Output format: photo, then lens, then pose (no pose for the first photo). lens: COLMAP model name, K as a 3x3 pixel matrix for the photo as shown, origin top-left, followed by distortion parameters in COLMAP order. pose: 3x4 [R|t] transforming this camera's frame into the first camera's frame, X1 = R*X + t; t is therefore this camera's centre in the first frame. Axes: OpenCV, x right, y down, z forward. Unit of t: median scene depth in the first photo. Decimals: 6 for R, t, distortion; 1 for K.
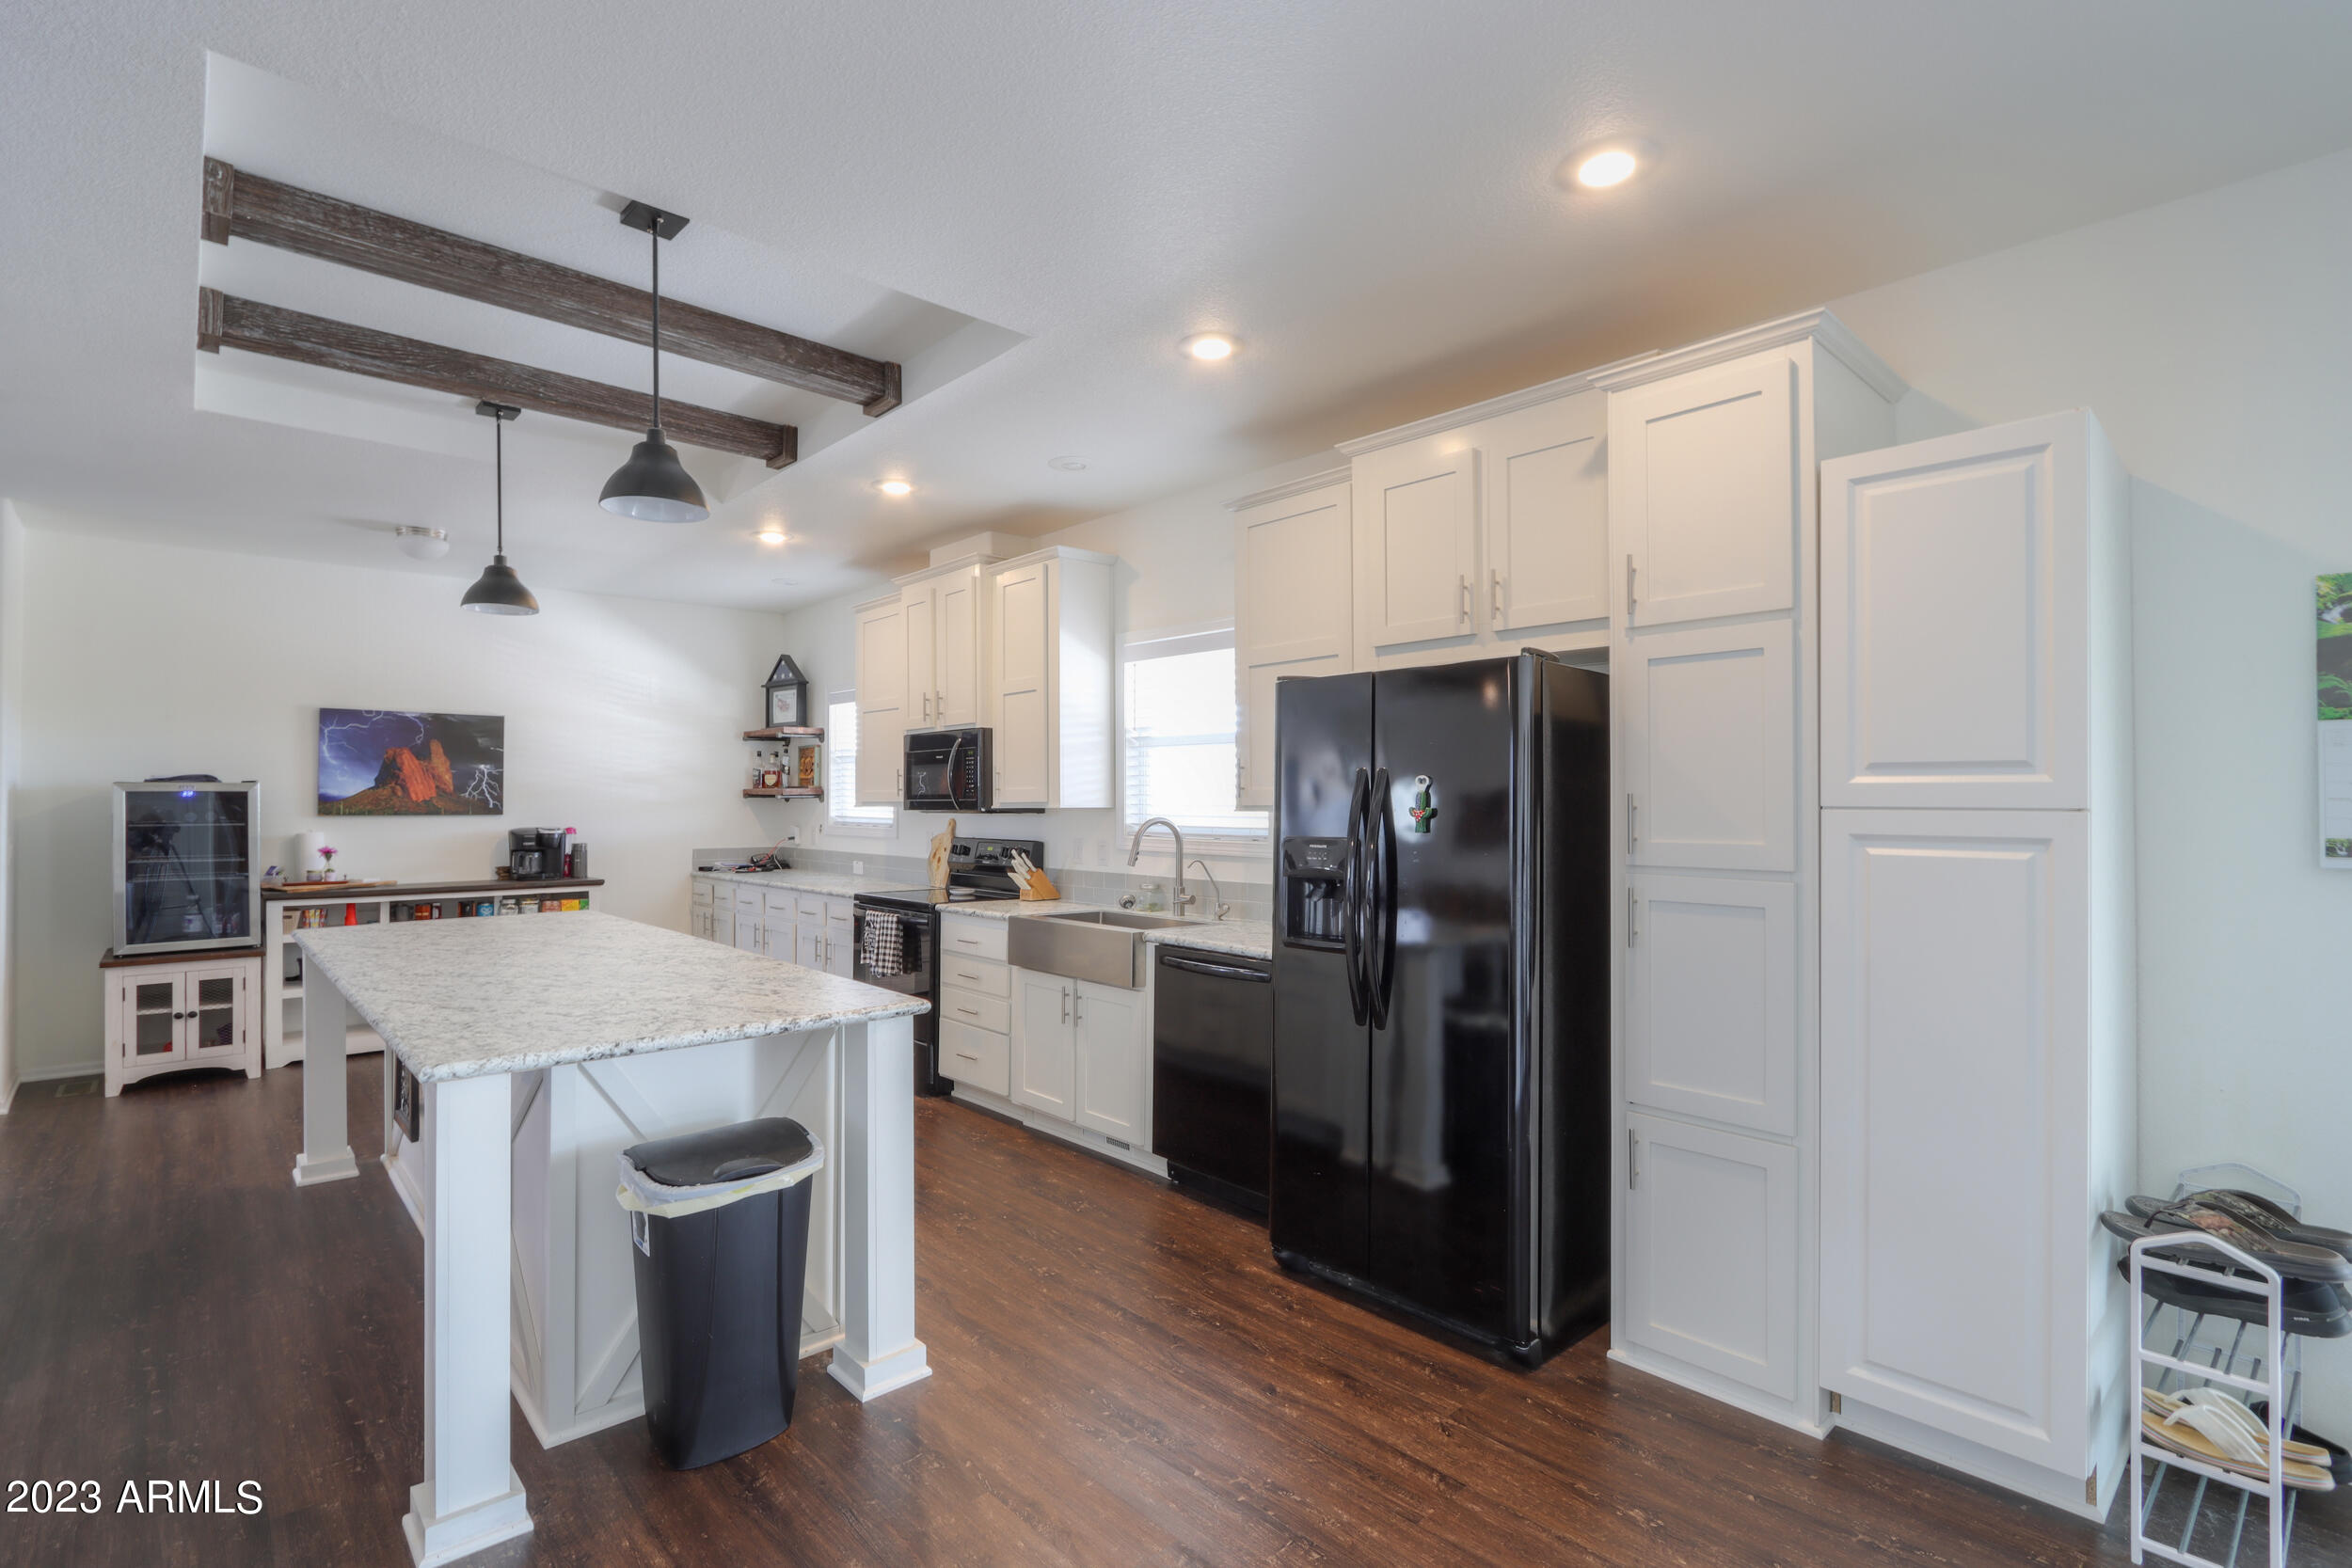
lens RADIAL K [[1068.5, 0, 1087.7], [0, 1068.5, 788.2], [0, 0, 1]] dist [-0.000367, -0.000347]
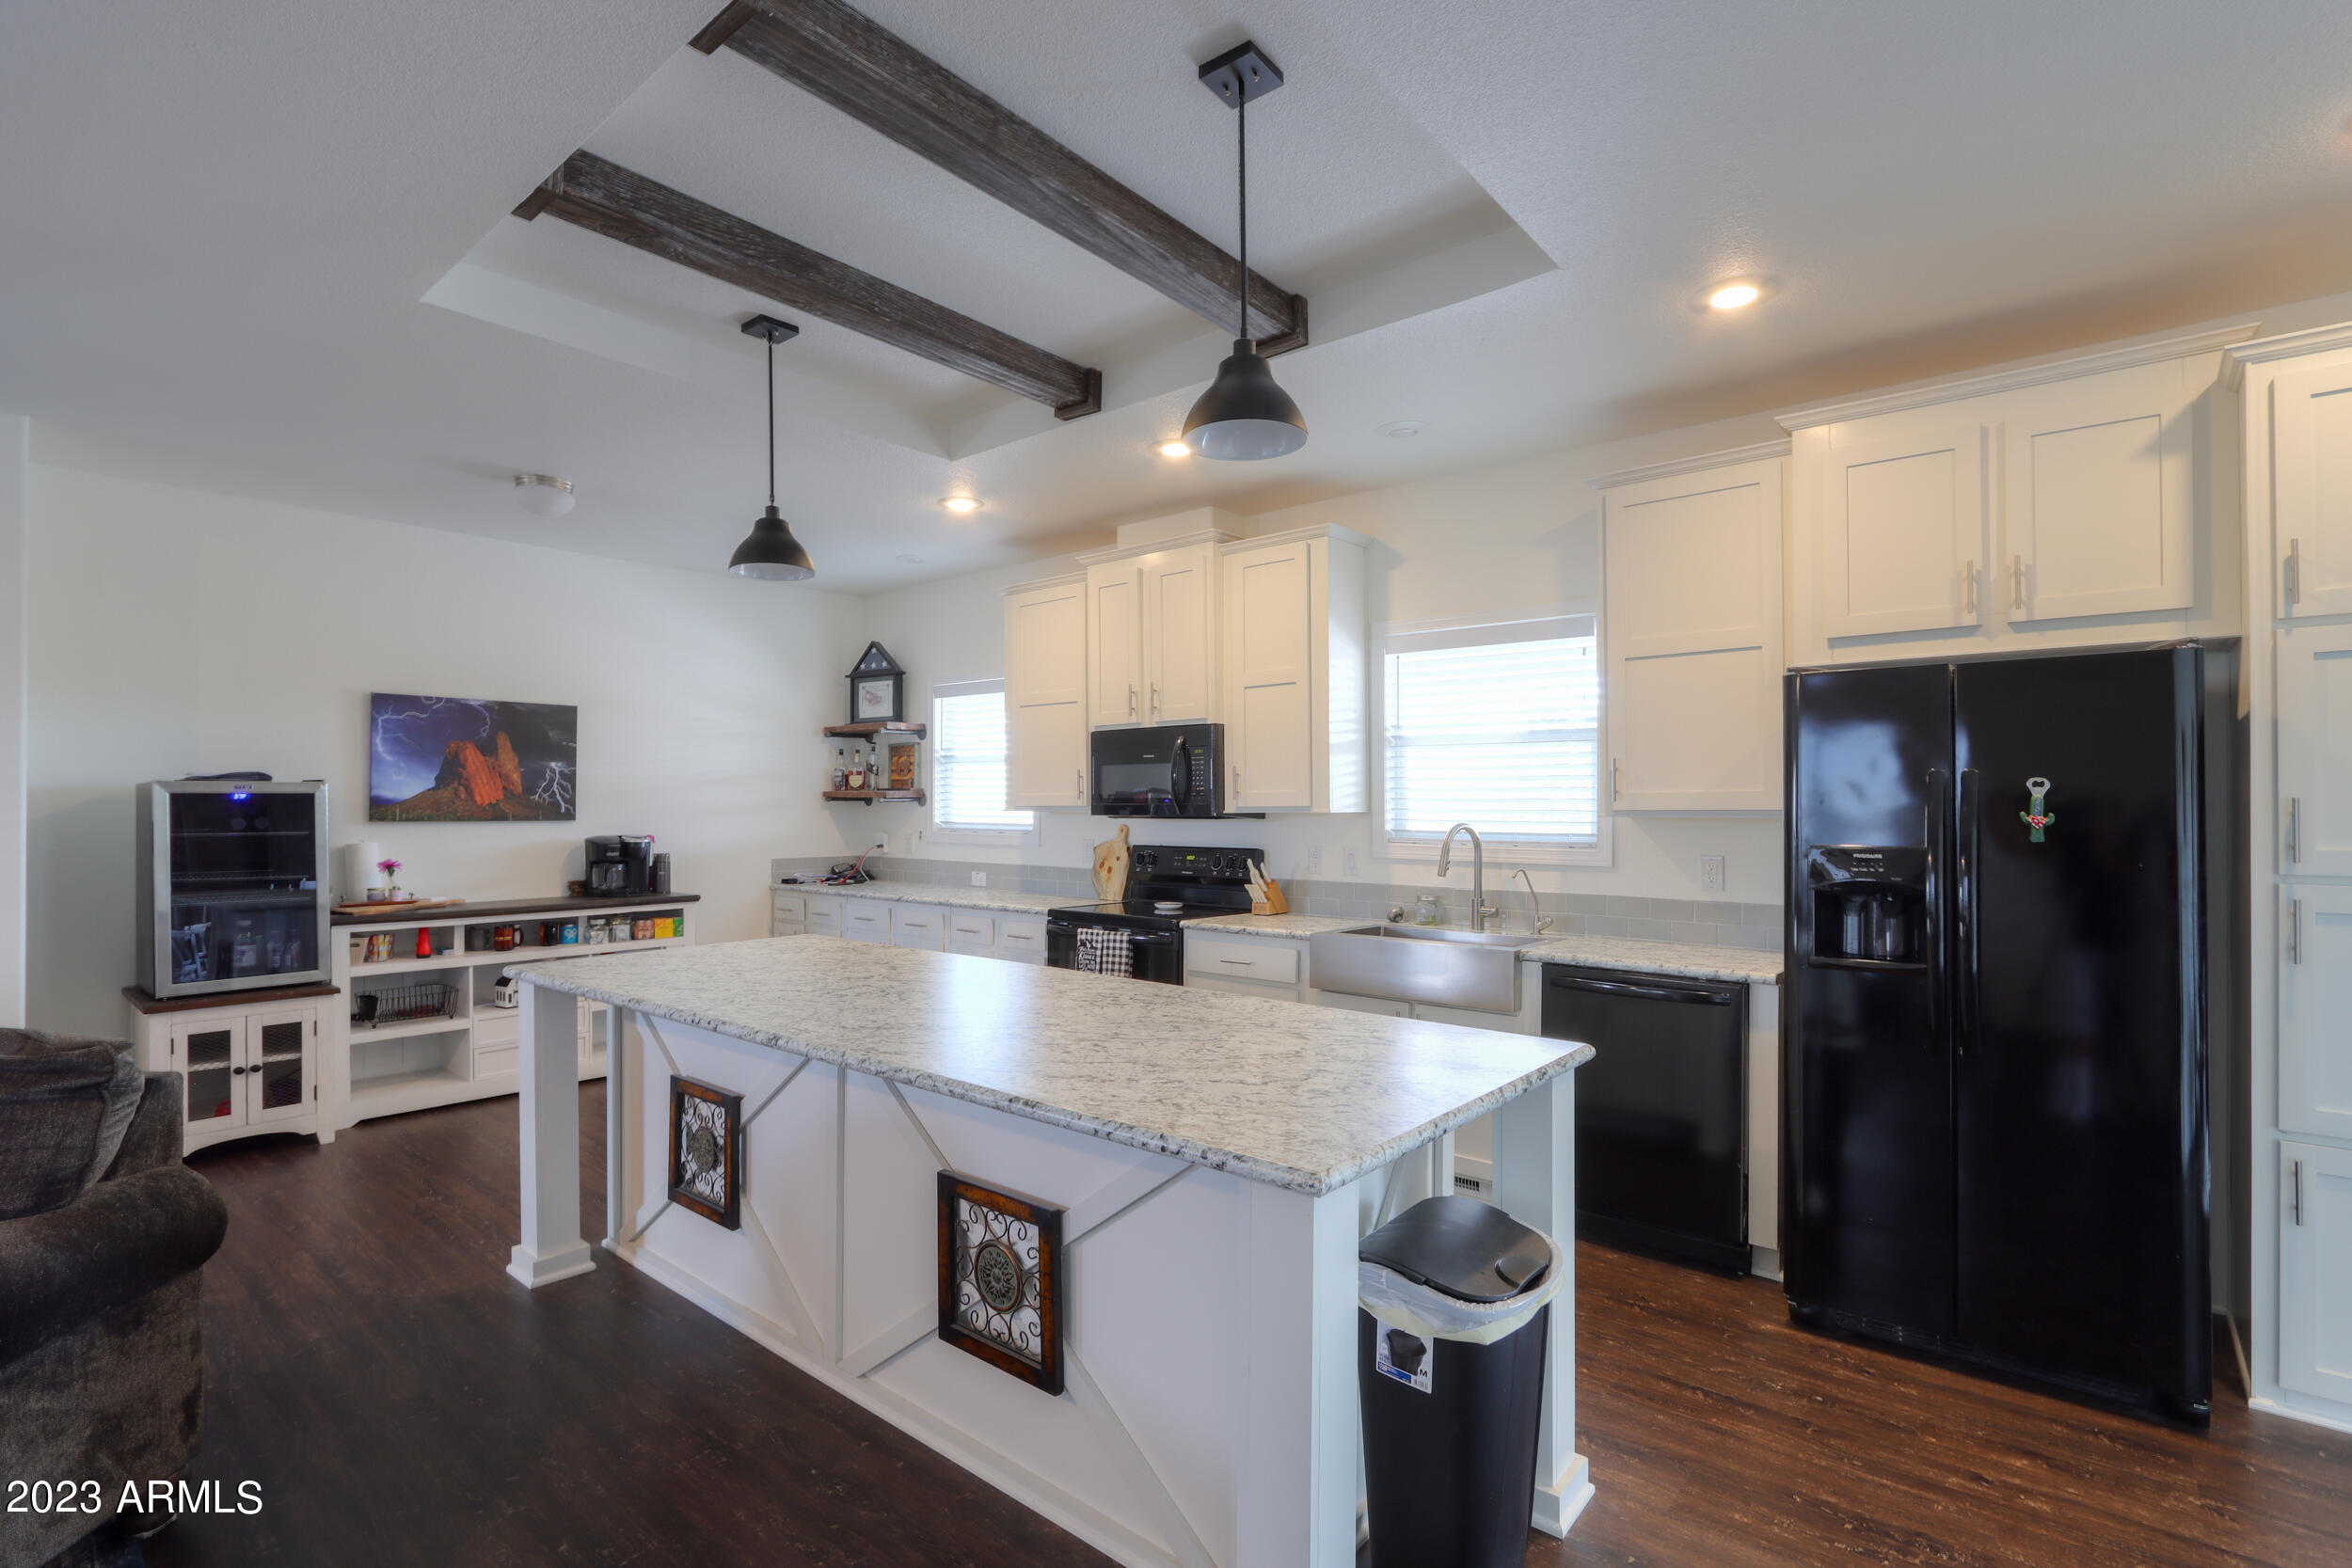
lens RADIAL K [[1081.7, 0, 1106.9], [0, 1081.7, 798.1], [0, 0, 1]] dist [-0.004008, -0.000908]
pose [[0.991023, 0.001779, 0.133680, -0.309449], [-0.002531, 0.999982, 0.005455, 0.001385], [-0.133667, -0.005745, 0.991010, 0.106729]]
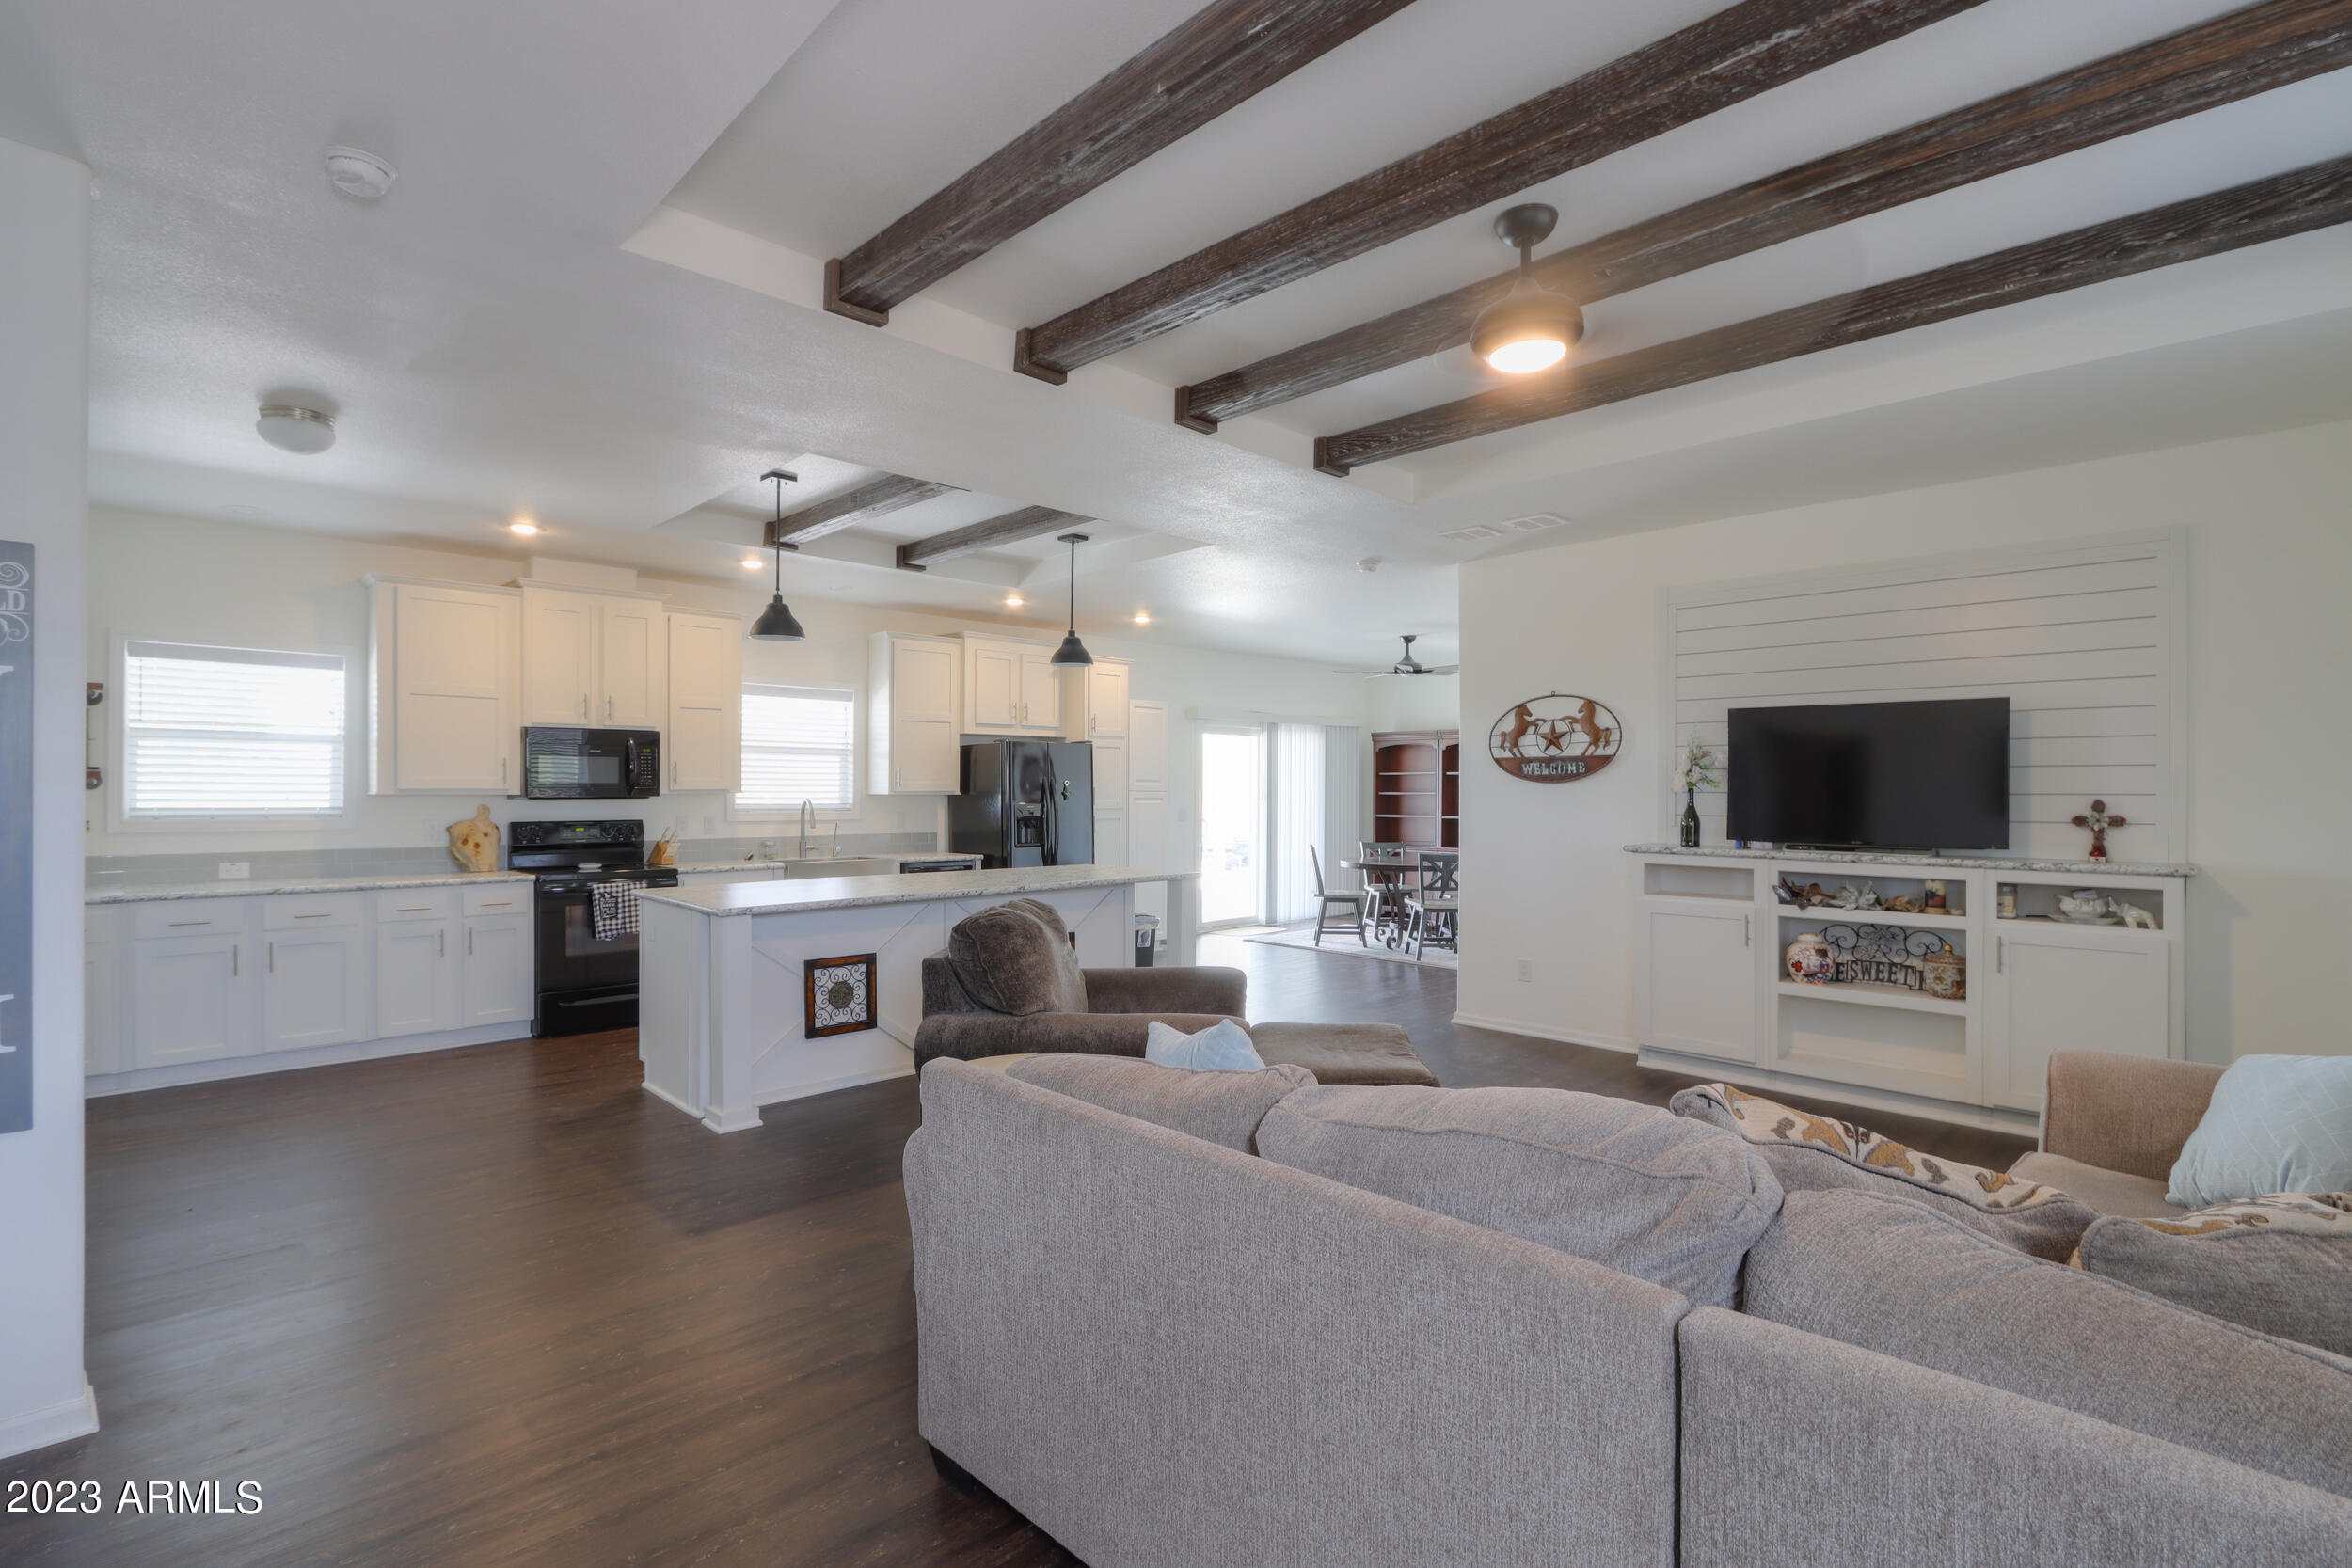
lens RADIAL K [[1118.4, 0, 1151.6], [0, 1118.4, 788.9], [0, 0, 1]] dist [-0.012978, 0.000043]
pose [[-0.026393, -0.002427, 0.999649, -1.433752], [-0.016248, 0.999866, 0.001998, 0.000264], [-0.999520, -0.016190, -0.026429, 0.446927]]
